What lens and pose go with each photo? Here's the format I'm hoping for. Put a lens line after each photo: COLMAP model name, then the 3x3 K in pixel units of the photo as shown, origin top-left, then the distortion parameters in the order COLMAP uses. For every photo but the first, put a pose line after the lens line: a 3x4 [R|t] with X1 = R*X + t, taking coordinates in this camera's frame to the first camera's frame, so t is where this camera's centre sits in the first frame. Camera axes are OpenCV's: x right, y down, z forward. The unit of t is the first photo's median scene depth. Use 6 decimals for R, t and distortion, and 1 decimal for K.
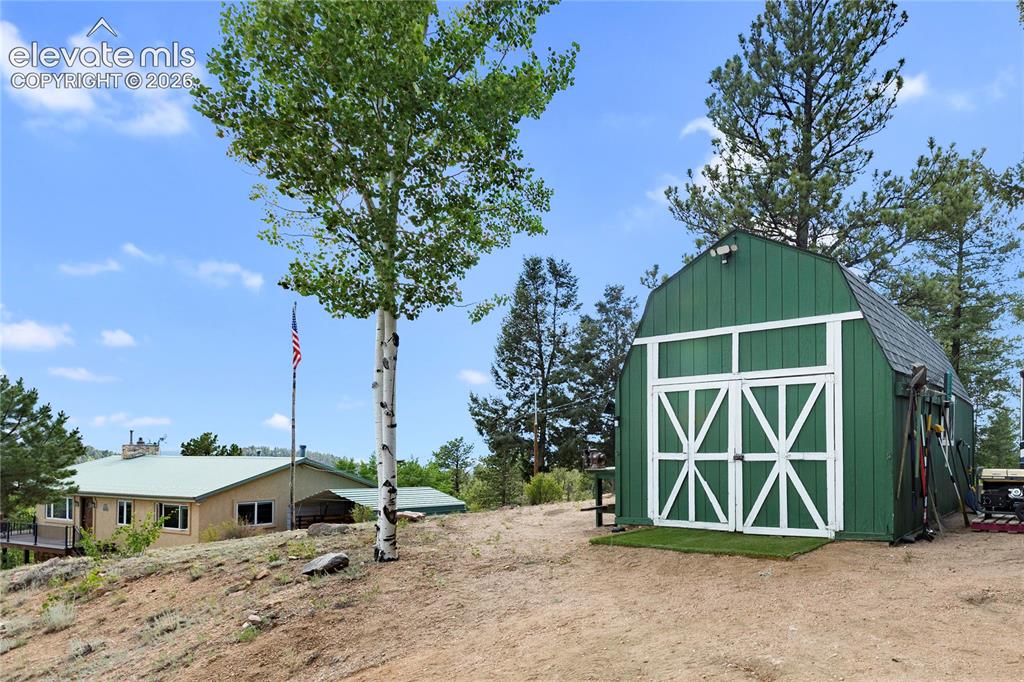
lens RADIAL K [[680.8, 0, 511.6], [0, 680.8, 385.7], [0, 0, 1]] dist [0.001237, -0.000686]
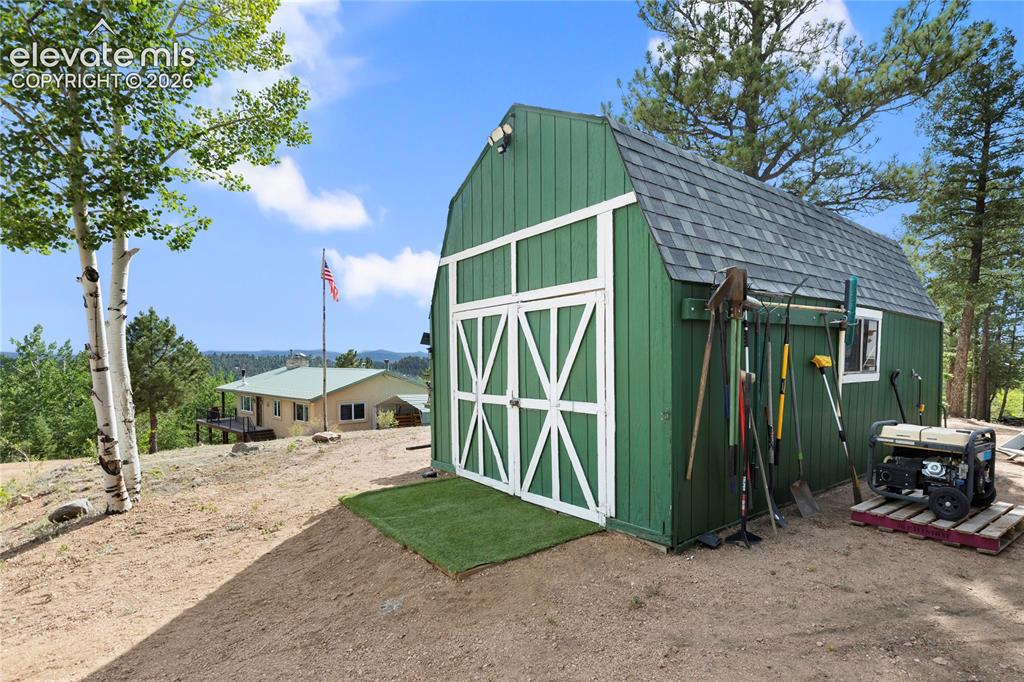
lens RADIAL K [[481.6, 0, 512.0], [0, 481.6, 341.0], [0, 0, 1]] dist [0.002210, 0.000239]
pose [[0.963840, -0.018795, -0.265817, 0.484000], [0.036987, 0.997290, 0.063599, -0.000315], [0.263901, -0.071131, 0.961923, 0.480141]]
